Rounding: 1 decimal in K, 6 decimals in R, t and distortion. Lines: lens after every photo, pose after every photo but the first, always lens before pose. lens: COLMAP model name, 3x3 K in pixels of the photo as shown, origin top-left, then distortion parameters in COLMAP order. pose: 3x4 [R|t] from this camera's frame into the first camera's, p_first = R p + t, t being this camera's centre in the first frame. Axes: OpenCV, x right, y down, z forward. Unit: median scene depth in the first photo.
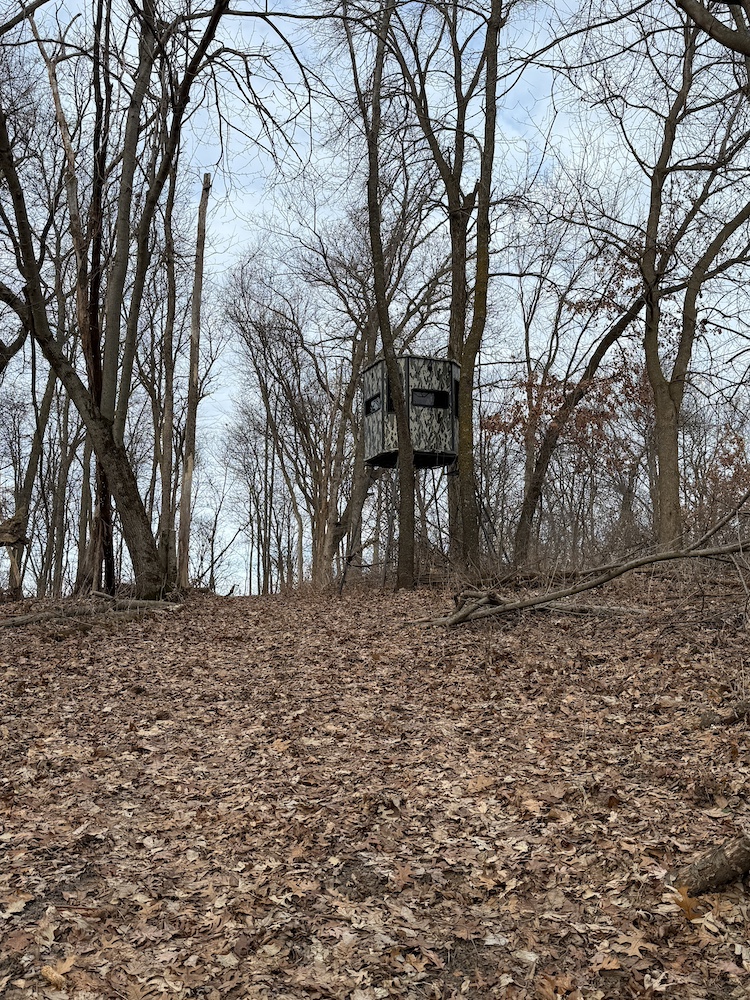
lens RADIAL K [[997.9, 0, 375.0], [0, 997.9, 500.0], [0, 0, 1]] dist [0.213821, -0.431168]
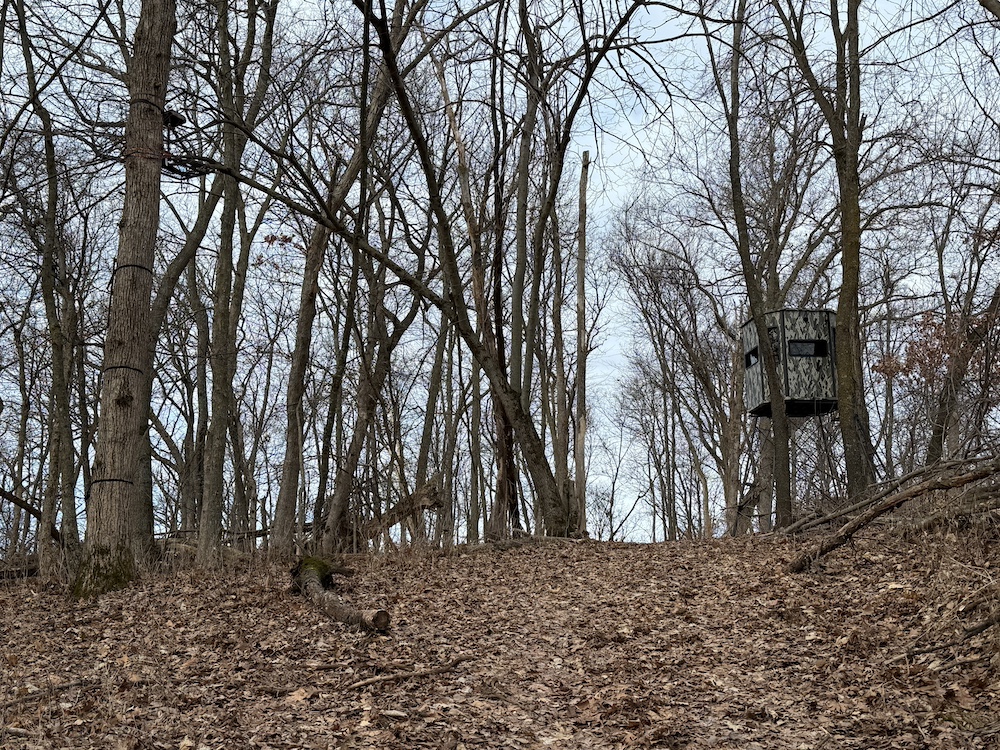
lens RADIAL K [[1267.3, 0, 500.0], [0, 1267.3, 375.0], [0, 0, 1]] dist [0.242575, -0.577043]
pose [[0.968494, -0.067850, -0.239616, 0.045357], [0.050174, 0.995602, -0.079118, 0.010857], [0.243930, 0.064602, 0.967639, -0.257966]]
